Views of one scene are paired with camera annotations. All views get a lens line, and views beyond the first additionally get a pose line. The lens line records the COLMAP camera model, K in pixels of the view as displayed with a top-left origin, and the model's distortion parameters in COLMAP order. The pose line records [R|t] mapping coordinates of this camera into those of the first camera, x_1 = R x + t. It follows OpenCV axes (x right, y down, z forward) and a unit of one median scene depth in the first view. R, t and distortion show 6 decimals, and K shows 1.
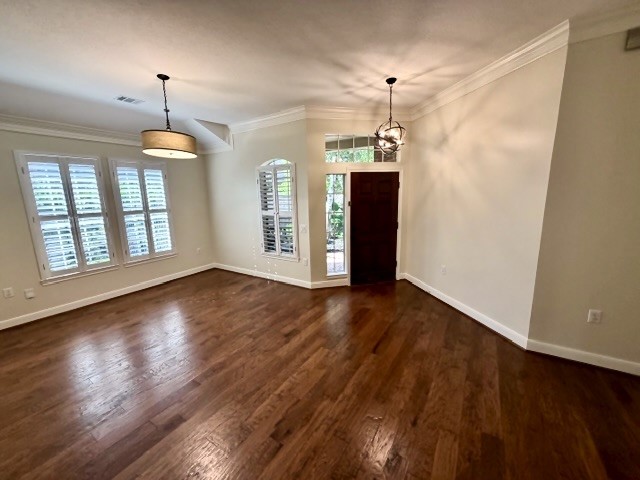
lens RADIAL K [[256.3, 0, 317.8], [0, 256.3, 240.7], [0, 0, 1]] dist [0.000708, -0.000195]
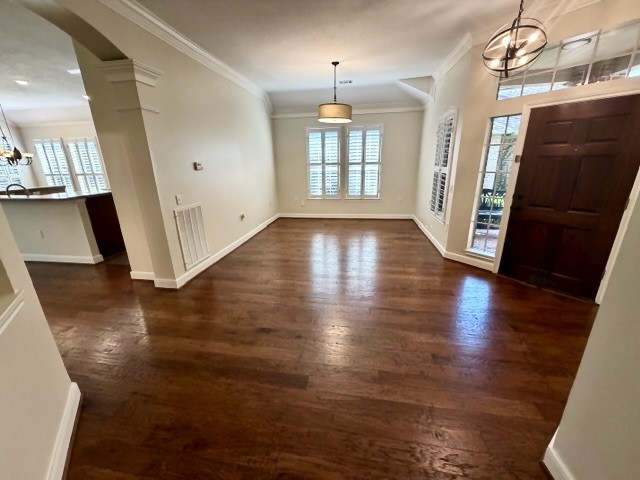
lens RADIAL K [[256.3, 0, 317.8], [0, 256.3, 240.7], [0, 0, 1]] dist [0.000708, -0.000195]
pose [[0.389346, 0.288572, -0.874721, 0.589217], [-0.149835, 0.956850, 0.248974, -0.024963], [0.908823, 0.034127, 0.415783, 0.238307]]
